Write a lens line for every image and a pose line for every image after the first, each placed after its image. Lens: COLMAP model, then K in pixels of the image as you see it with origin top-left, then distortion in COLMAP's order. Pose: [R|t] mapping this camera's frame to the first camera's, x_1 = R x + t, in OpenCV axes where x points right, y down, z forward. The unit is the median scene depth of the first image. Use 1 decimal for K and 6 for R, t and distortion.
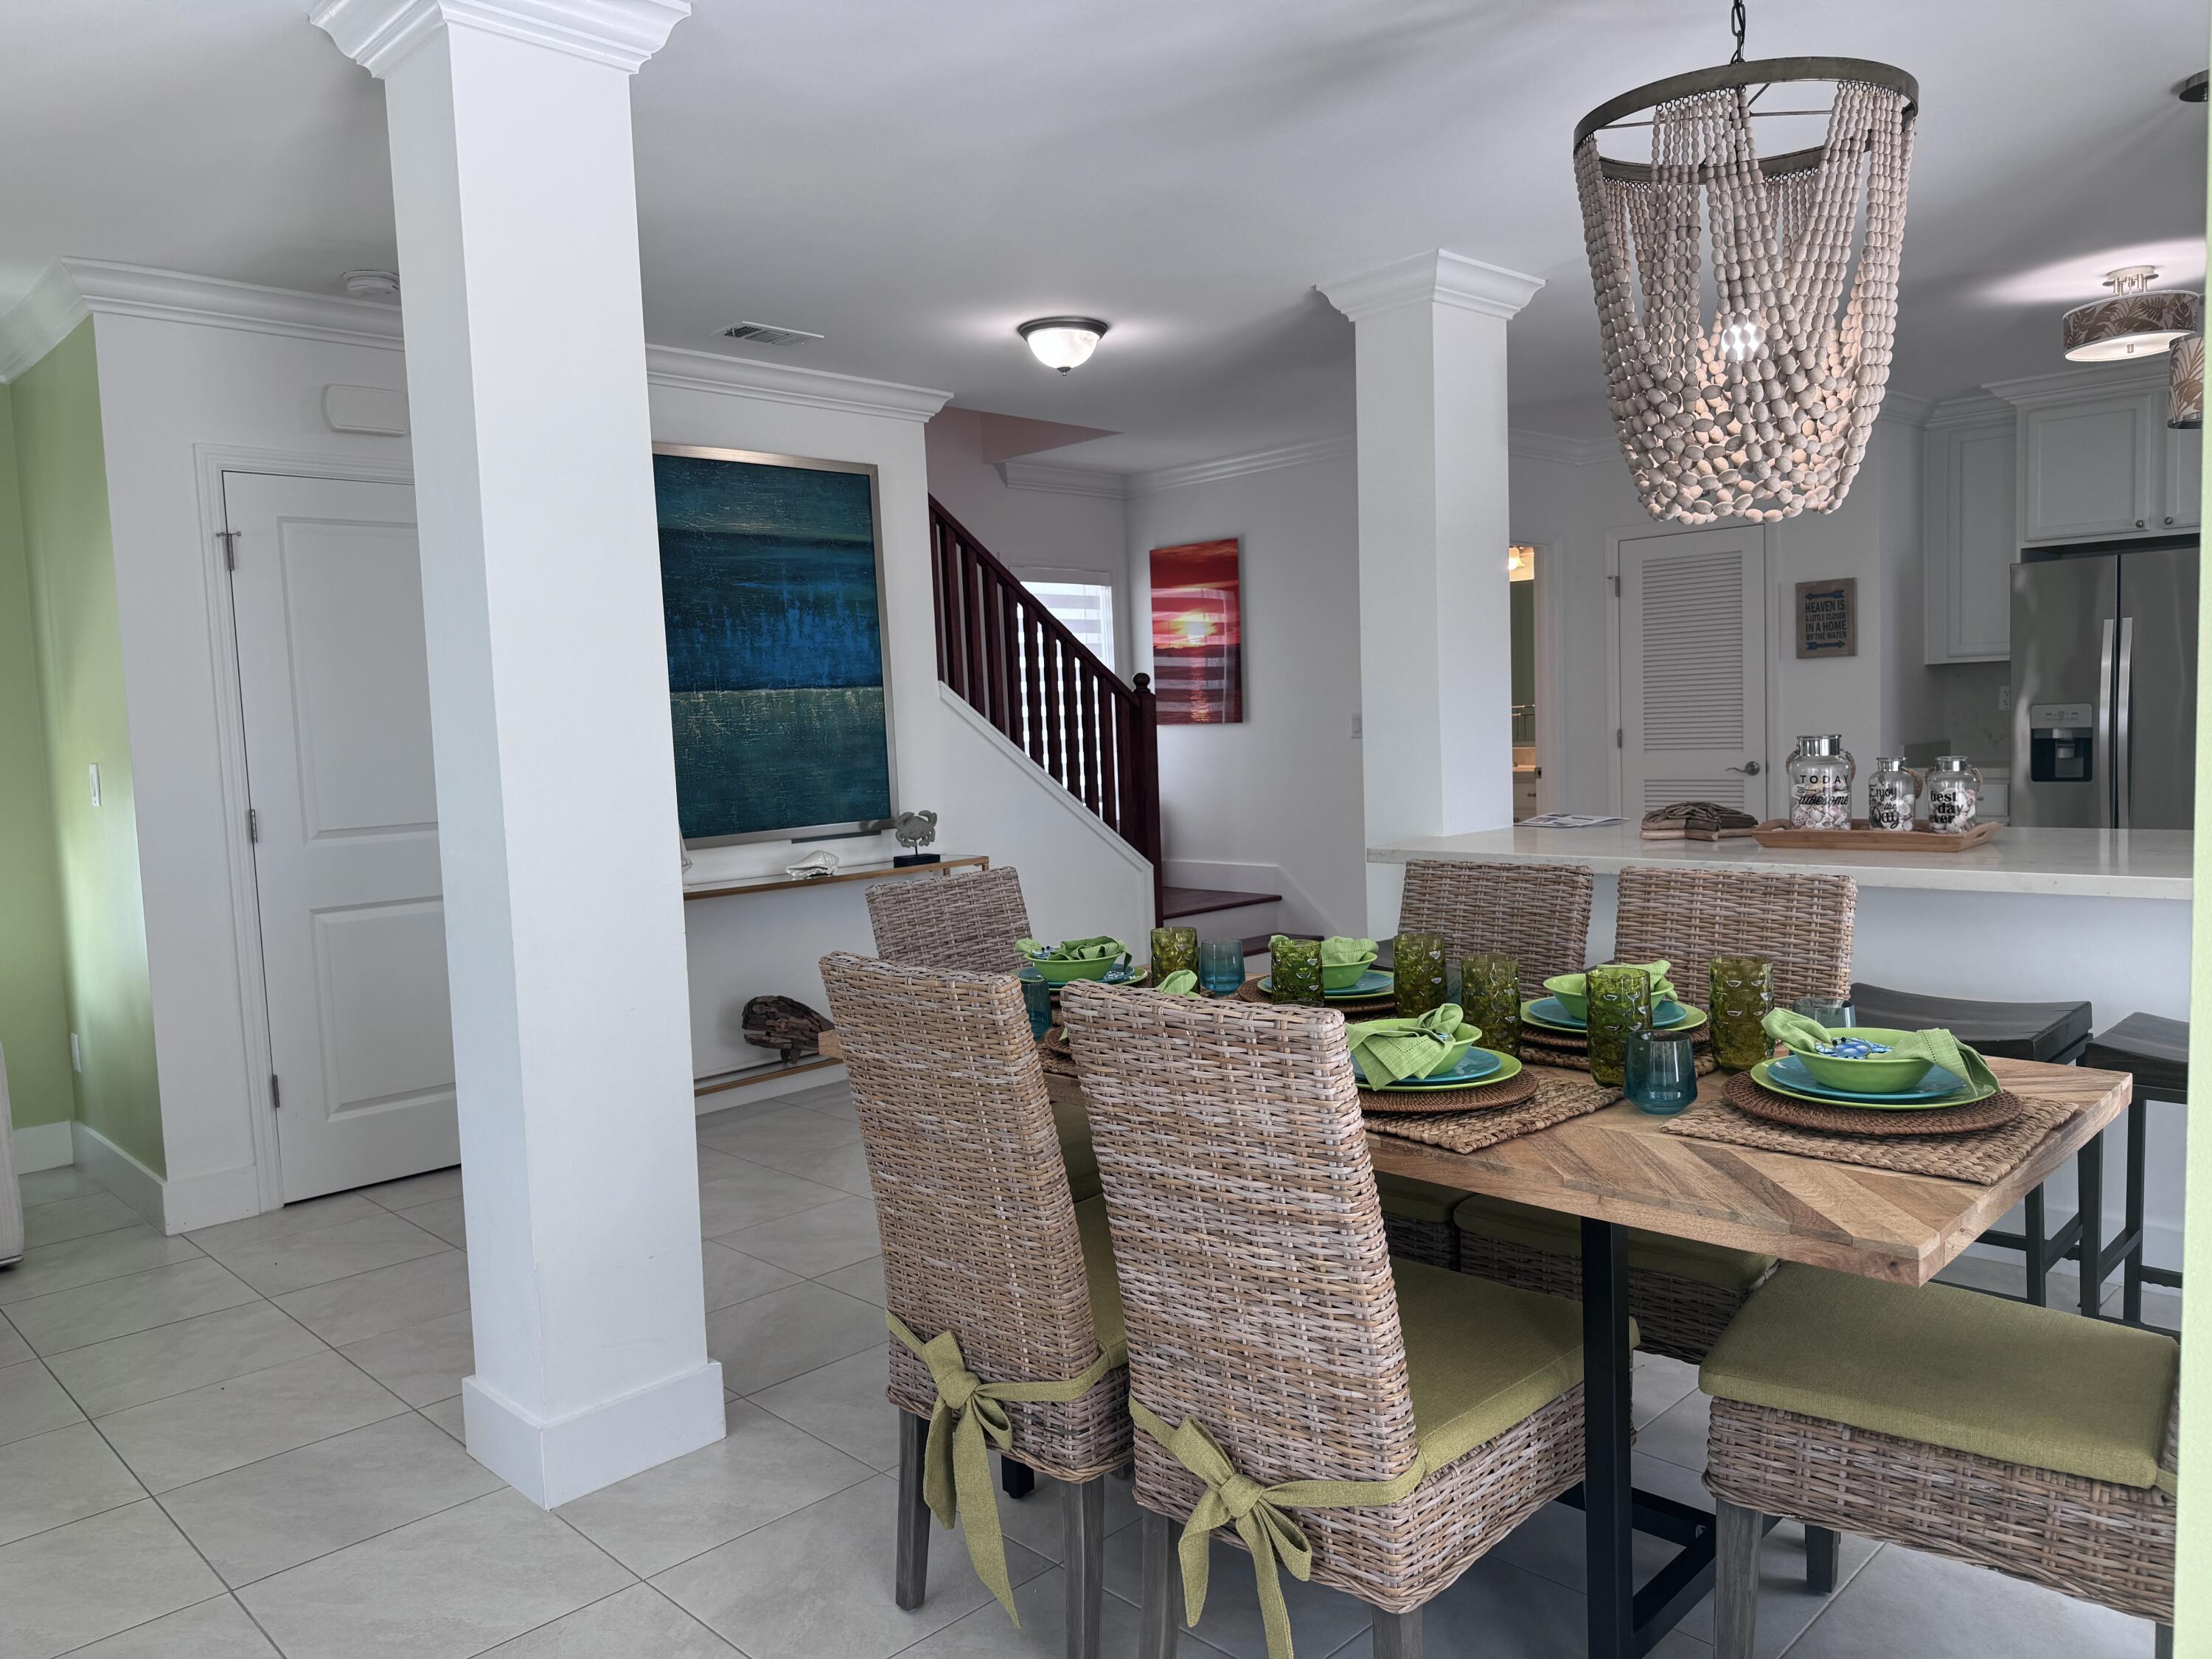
lens RADIAL K [[1543.2, 0, 1106.0], [0, 1543.2, 829.5], [0, 0, 1]] dist [0.038020, -0.048751]
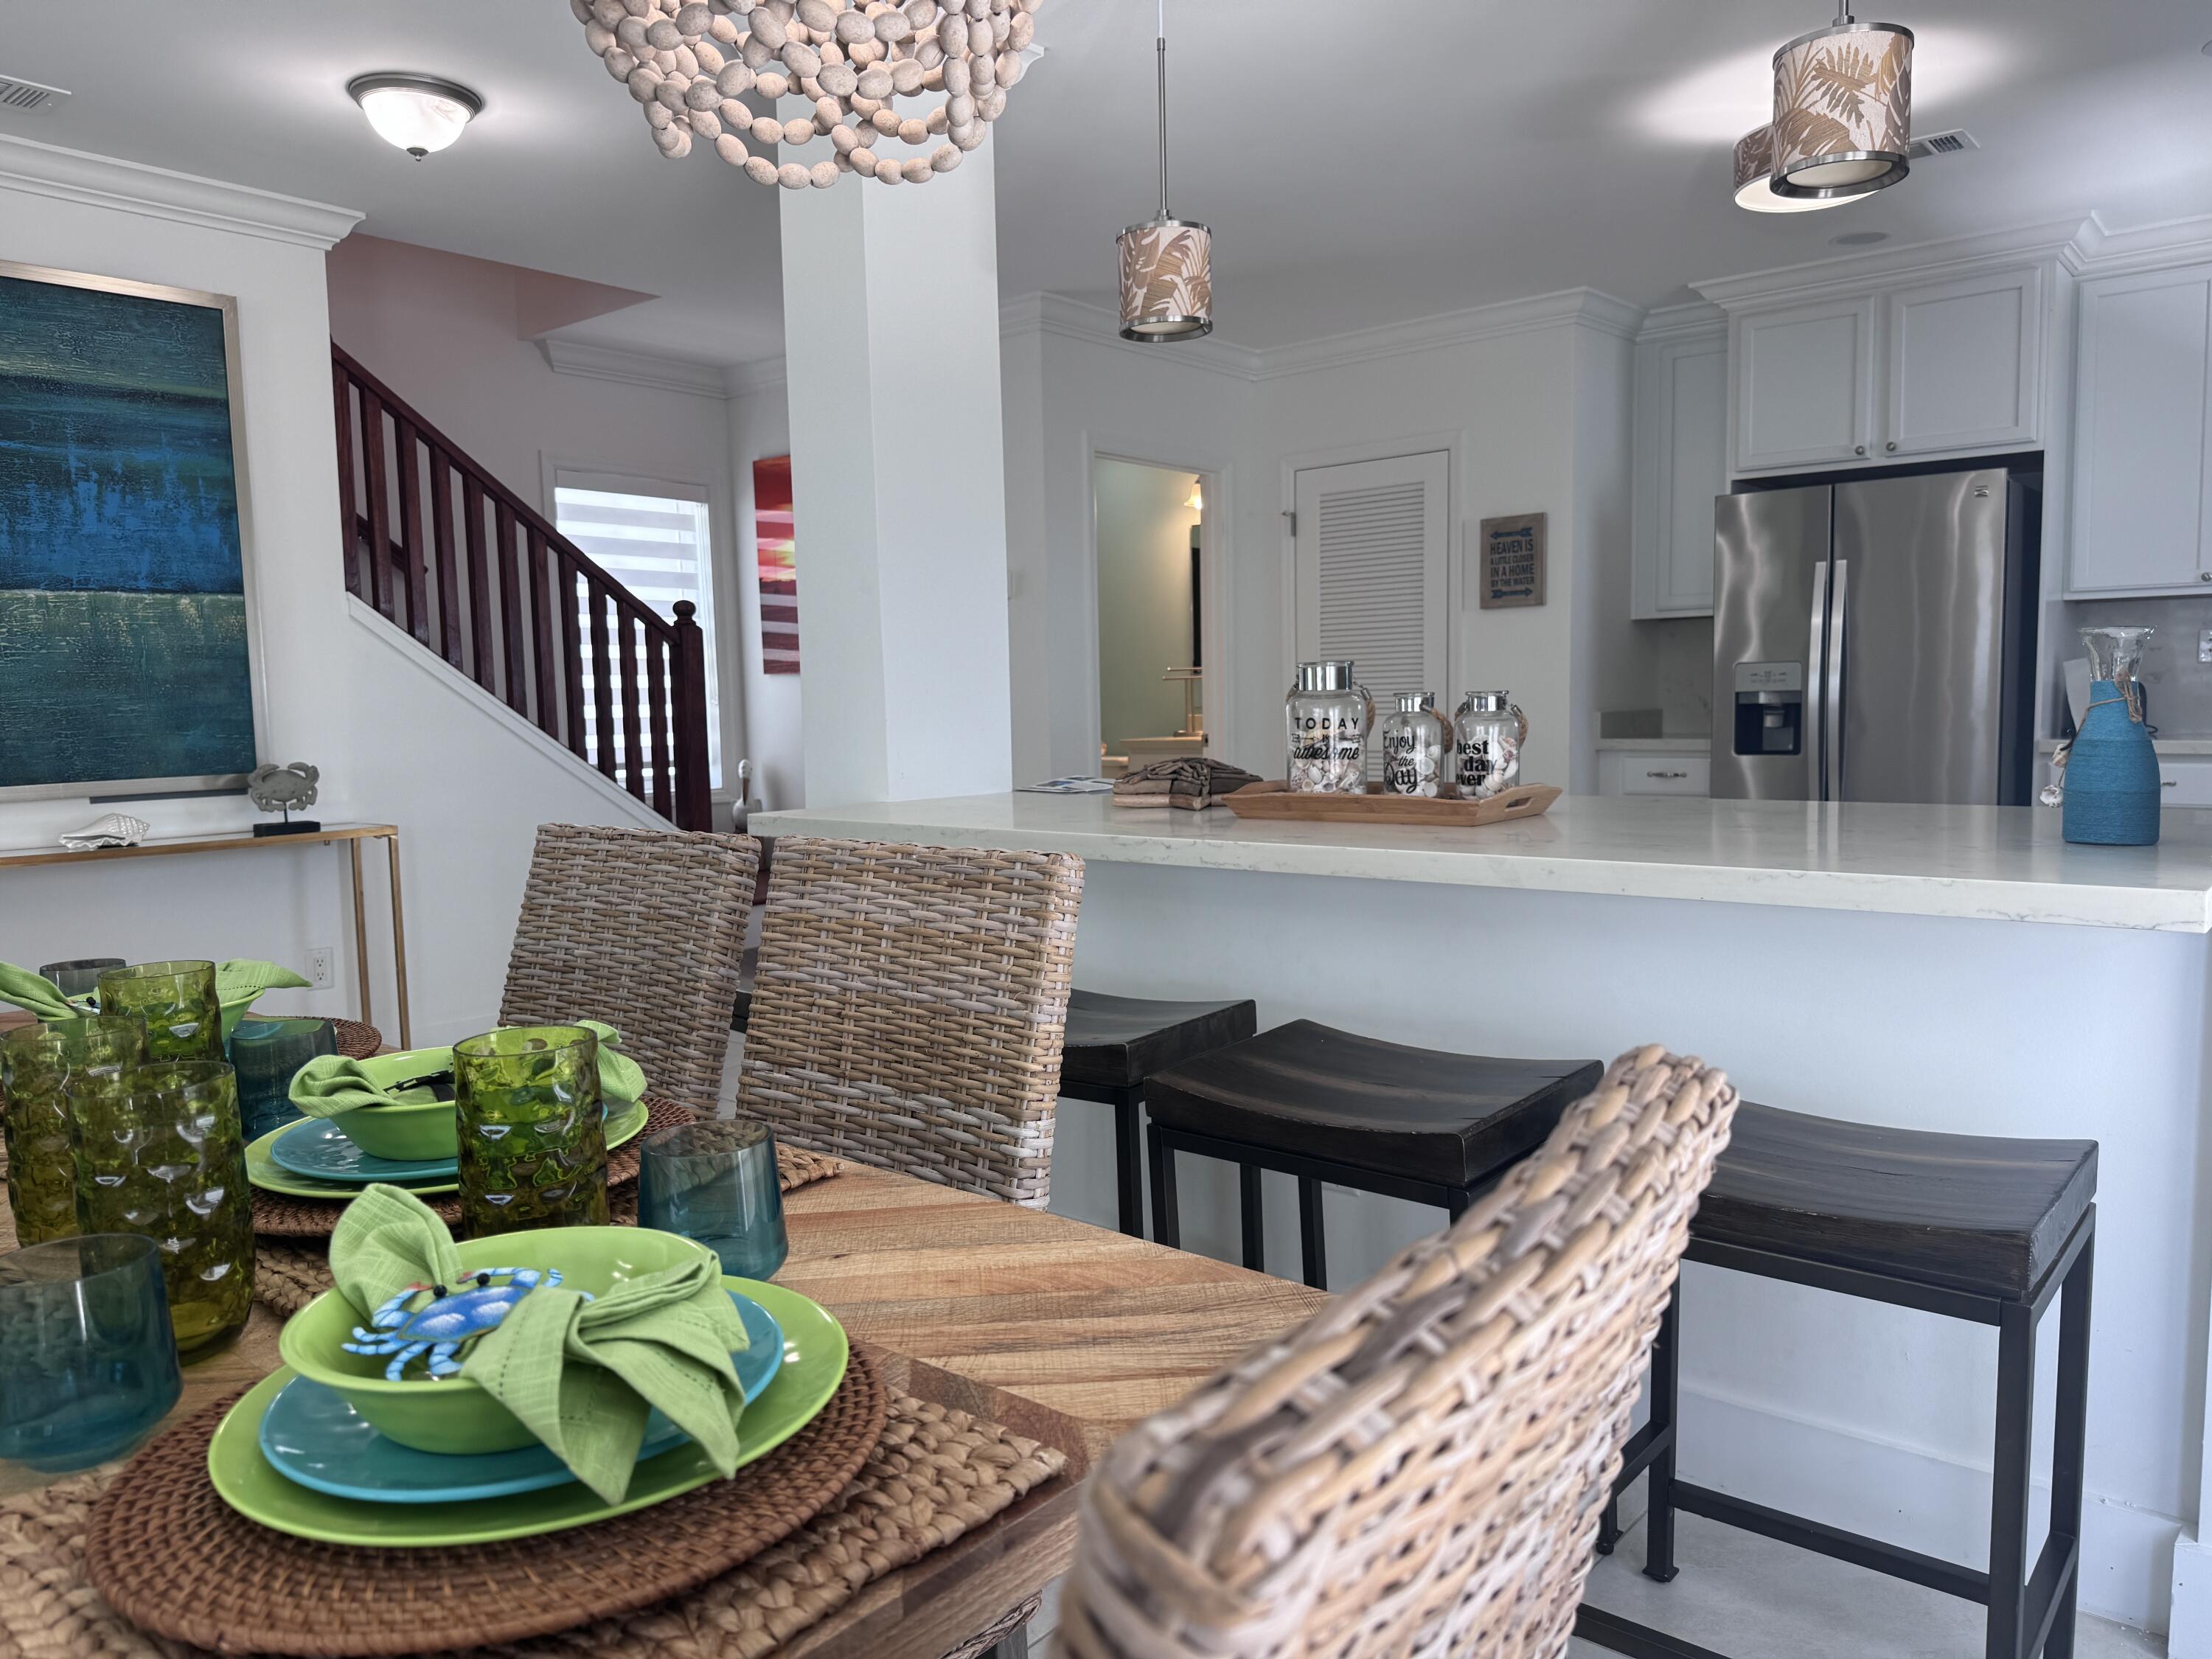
lens RADIAL K [[1541.5, 0, 1106.0], [0, 1541.5, 829.5], [0, 0, 1]] dist [0.129551, -0.199583]
pose [[0.995375, 0.012787, 0.095210, 0.202555], [-0.013805, 0.999854, 0.010043, 0.007136], [-0.095068, -0.011311, 0.995407, 0.210483]]
